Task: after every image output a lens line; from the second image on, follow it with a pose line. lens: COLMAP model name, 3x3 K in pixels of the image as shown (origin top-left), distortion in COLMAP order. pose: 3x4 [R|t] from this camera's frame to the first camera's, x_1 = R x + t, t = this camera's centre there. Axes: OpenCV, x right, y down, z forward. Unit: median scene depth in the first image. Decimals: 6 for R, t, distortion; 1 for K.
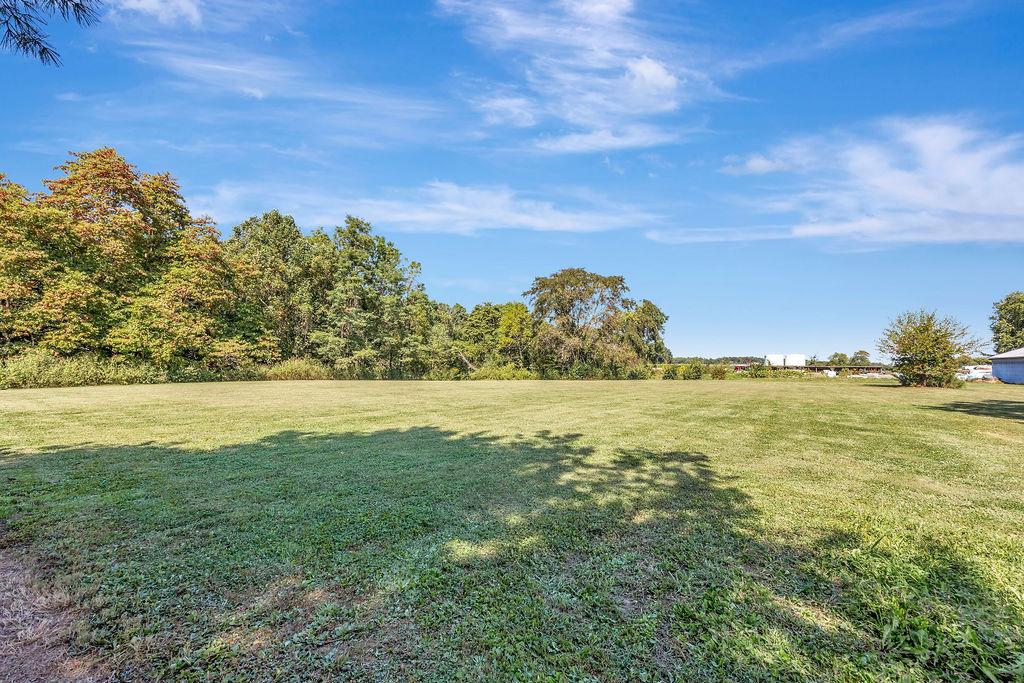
lens RADIAL K [[401.7, 0, 507.0], [0, 401.7, 344.6], [0, 0, 1]] dist [0.002826, 0.000317]
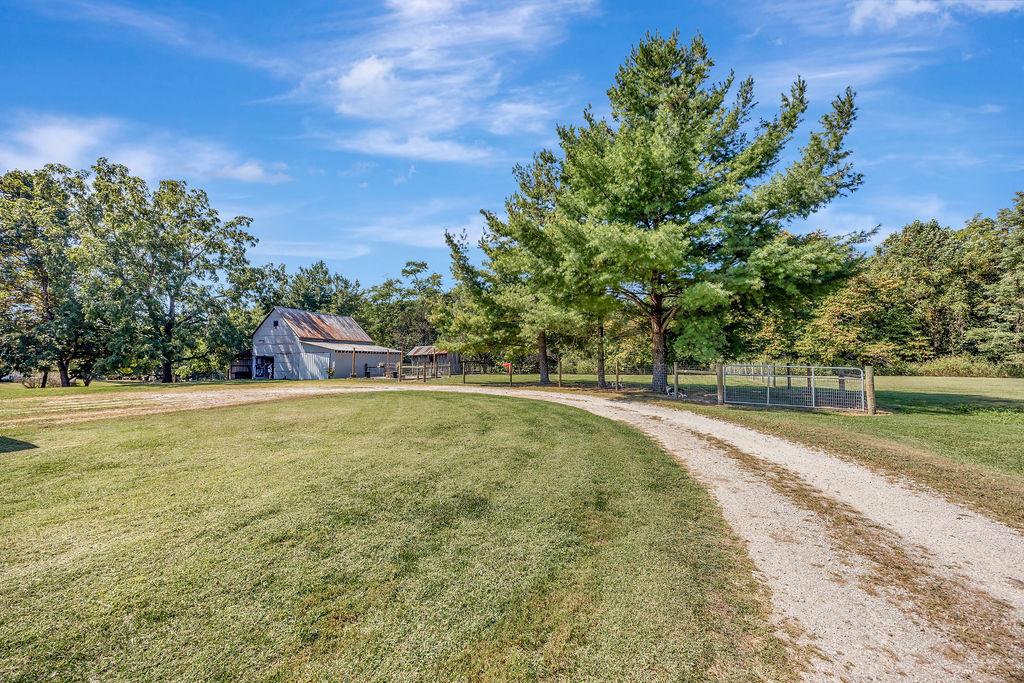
lens RADIAL K [[401.7, 0, 507.3], [0, 401.7, 346.0], [0, 0, 1]] dist [0.002826, 0.000317]
pose [[0.196302, -0.049279, -0.979304, 0.296739], [0.058067, 0.997568, -0.038558, -0.019278], [0.978823, -0.049296, 0.198686, -0.362978]]
